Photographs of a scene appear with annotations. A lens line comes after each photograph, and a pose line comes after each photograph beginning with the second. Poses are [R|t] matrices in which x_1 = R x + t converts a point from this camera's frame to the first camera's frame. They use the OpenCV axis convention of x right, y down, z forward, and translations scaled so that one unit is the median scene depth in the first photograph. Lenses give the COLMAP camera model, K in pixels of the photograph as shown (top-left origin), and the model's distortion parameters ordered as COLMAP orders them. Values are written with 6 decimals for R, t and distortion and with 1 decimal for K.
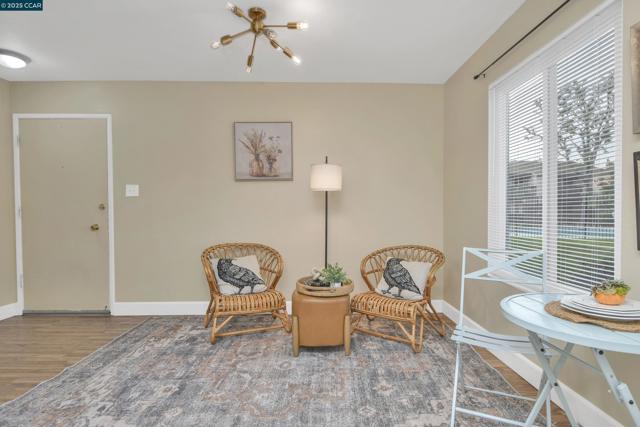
lens RADIAL K [[342.8, 0, 322.8], [0, 342.8, 211.1], [0, 0, 1]] dist [-0.017912, 0.006708]
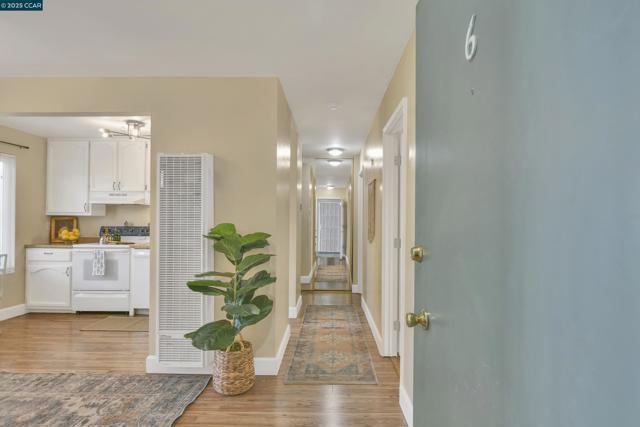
lens RADIAL K [[342.8, 0, 326.5], [0, 342.8, 219.7], [0, 0, 1]] dist [-0.017912, 0.006708]
pose [[-0.999425, -0.001420, 0.033881, -1.371800], [-0.001461, 0.999998, -0.001172, -0.080429], [-0.033879, -0.001221, -0.999425, 1.932793]]
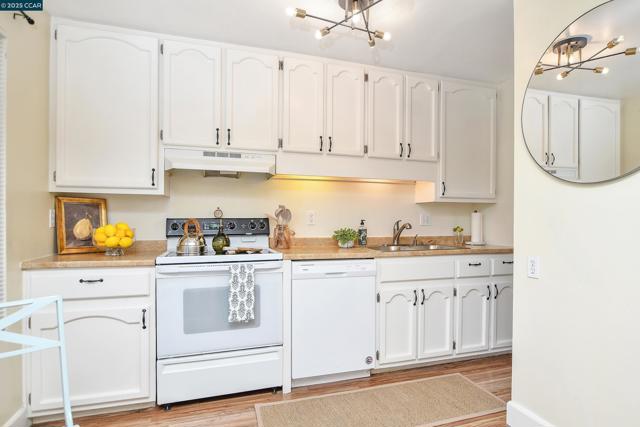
lens RADIAL K [[348.9, 0, 323.2], [0, 348.9, 220.6], [0, 0, 1]] dist [-0.006867, 0.001398]
pose [[-0.957443, 0.002738, -0.288609, 0.194133], [-0.001077, 0.999914, 0.013059, -0.039219], [0.288620, 0.012814, -0.957358, 0.873681]]
